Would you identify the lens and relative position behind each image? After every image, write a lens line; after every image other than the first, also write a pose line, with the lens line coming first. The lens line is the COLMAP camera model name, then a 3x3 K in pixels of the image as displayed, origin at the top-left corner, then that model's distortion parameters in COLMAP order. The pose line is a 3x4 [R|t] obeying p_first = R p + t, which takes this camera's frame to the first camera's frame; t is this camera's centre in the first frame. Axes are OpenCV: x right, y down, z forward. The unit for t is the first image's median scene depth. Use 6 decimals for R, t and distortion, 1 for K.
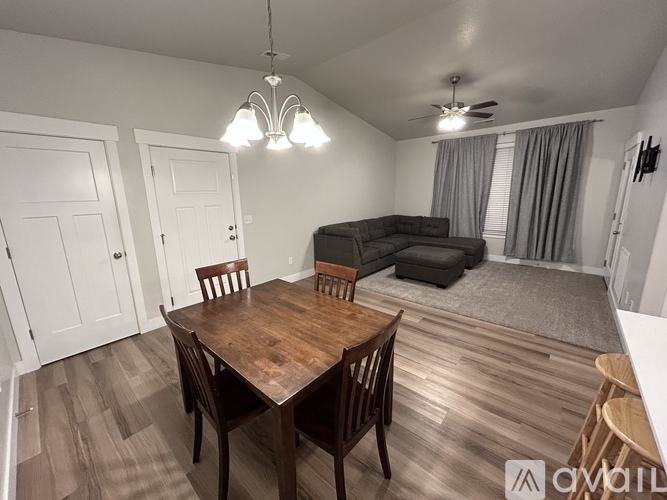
lens RADIAL K [[268.5, 0, 334.4], [0, 268.5, 250.5], [0, 0, 1]] dist [-0.000820, 0.000065]
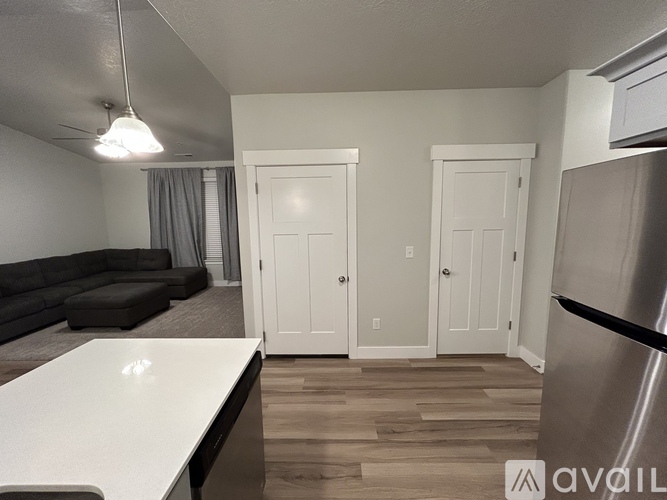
lens RADIAL K [[268.5, 0, 333.8], [0, 268.5, 248.7], [0, 0, 1]] dist [-0.000820, 0.000065]
pose [[0.761875, -0.074984, 0.643369, 0.321893], [0.145068, 0.987798, -0.056661, 0.021920], [-0.631270, 0.136501, 0.763456, -0.116913]]
